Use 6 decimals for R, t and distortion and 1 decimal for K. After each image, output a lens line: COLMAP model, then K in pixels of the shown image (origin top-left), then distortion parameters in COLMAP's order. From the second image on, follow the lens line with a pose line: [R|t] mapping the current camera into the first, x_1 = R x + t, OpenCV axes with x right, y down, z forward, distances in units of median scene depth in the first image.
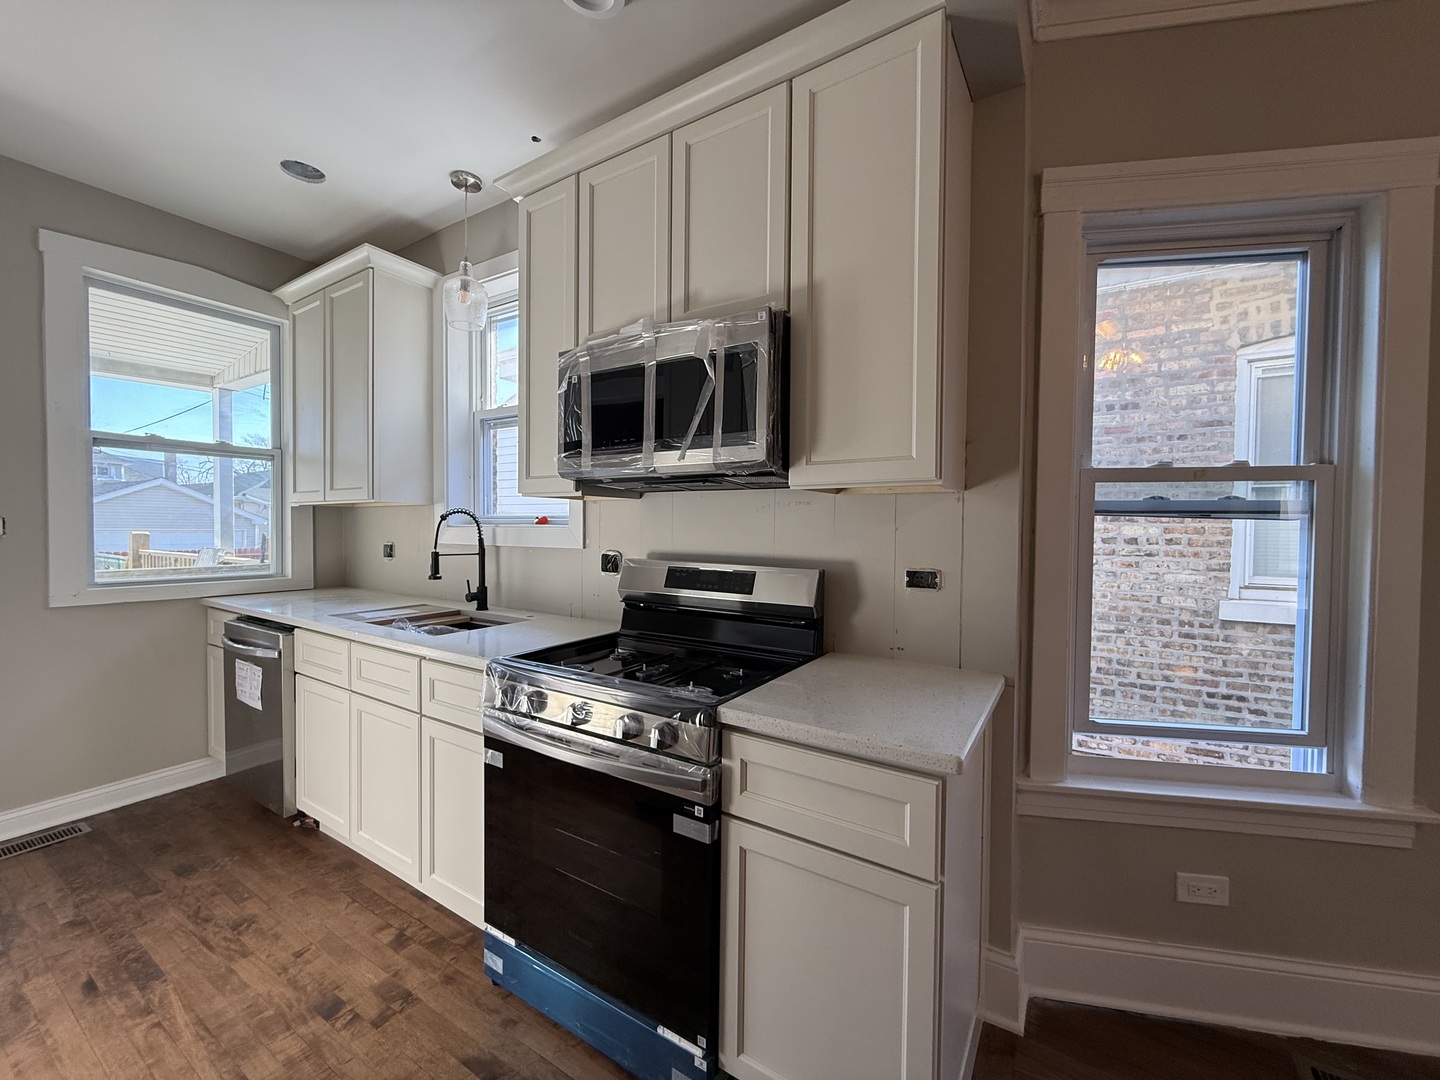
lens RADIAL K [[574.3, 0, 717.8], [0, 574.3, 538.5], [0, 0, 1]] dist [-0.001668, 0.000216]
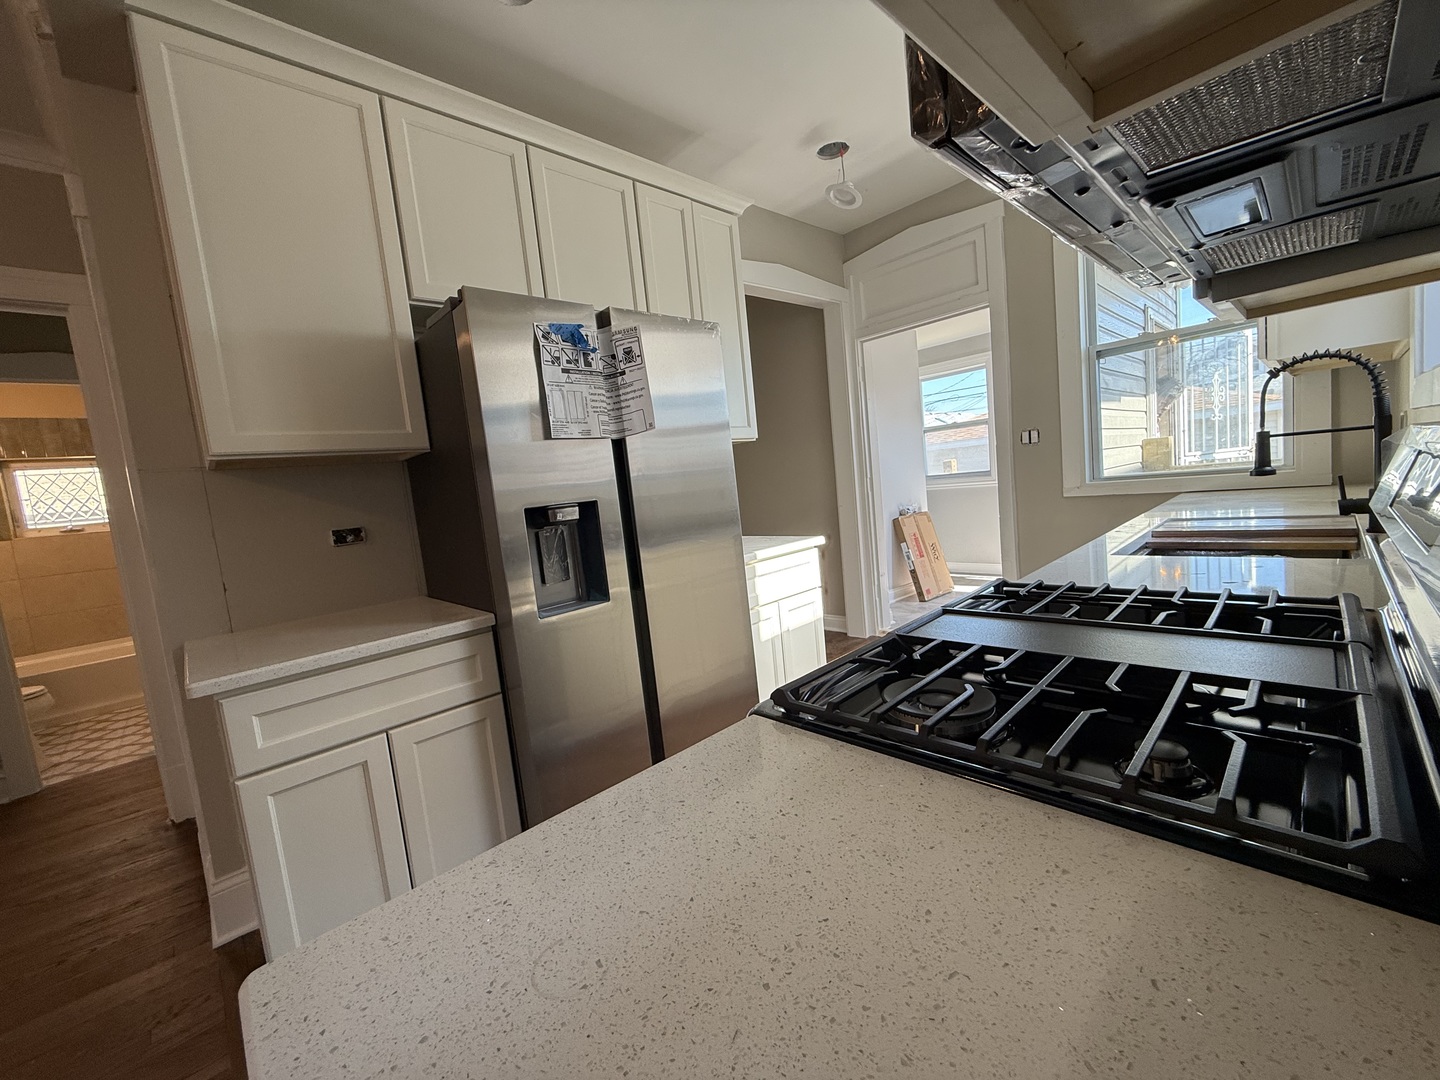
lens RADIAL K [[574.3, 0, 718.8], [0, 574.3, 538.8], [0, 0, 1]] dist [-0.001668, 0.000216]
pose [[-0.240439, 0.107615, -0.964680, 0.256592], [0.073543, 0.992998, 0.092444, 0.036238], [0.967874, -0.048718, -0.246670, 0.547567]]
